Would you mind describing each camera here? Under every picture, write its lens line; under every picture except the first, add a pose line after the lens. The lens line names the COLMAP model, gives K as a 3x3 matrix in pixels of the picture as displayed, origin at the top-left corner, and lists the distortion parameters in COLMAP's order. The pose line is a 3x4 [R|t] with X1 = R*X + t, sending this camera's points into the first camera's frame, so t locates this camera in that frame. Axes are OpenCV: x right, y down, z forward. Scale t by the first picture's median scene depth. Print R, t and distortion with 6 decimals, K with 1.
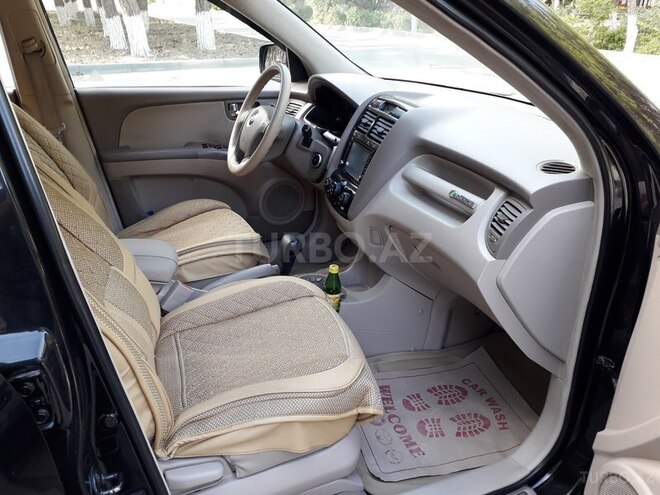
lens RADIAL K [[553.0, 0, 330.0], [0, 553.0, 247.5], [0, 0, 1]] dist [0.097824, -0.171591]
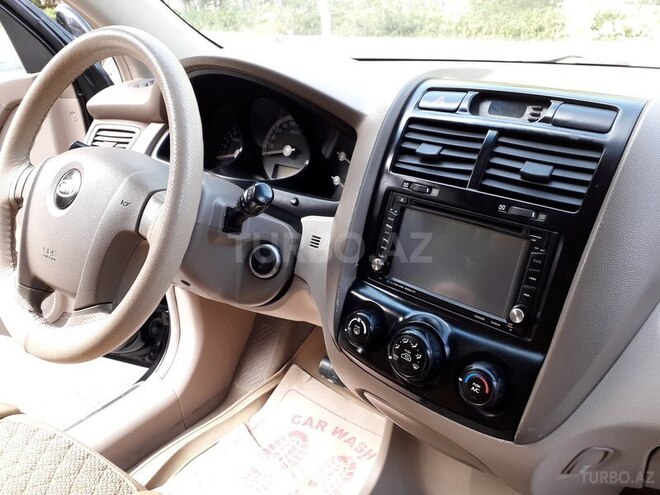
lens RADIAL K [[553.0, 0, 330.0], [0, 553.0, 247.5], [0, 0, 1]] dist [0.097824, -0.171591]
pose [[0.854770, -0.233283, 0.463625, -0.164511], [0.233109, 0.970681, 0.058644, -0.174115], [-0.463712, 0.057948, 0.884089, 0.603685]]
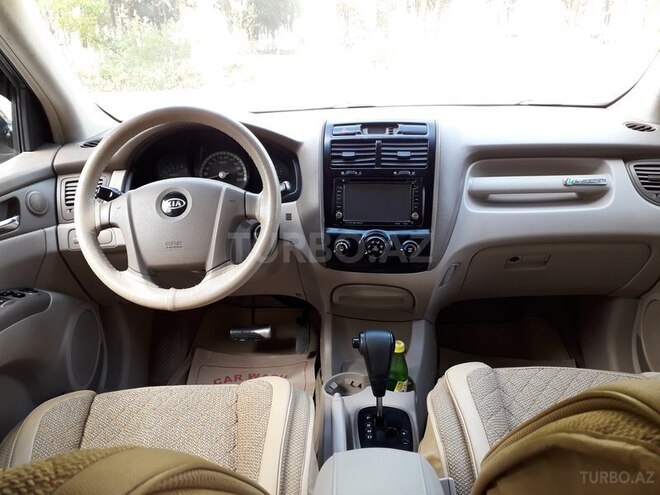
lens RADIAL K [[539.6, 0, 327.4], [0, 539.6, 263.6], [0, 0, 1]] dist [0.098772, -0.157589]
pose [[0.391766, -0.366885, 0.843750, -0.551283], [0.400299, 0.893678, 0.202730, -0.221456], [-0.828420, 0.258329, 0.496977, 0.597471]]
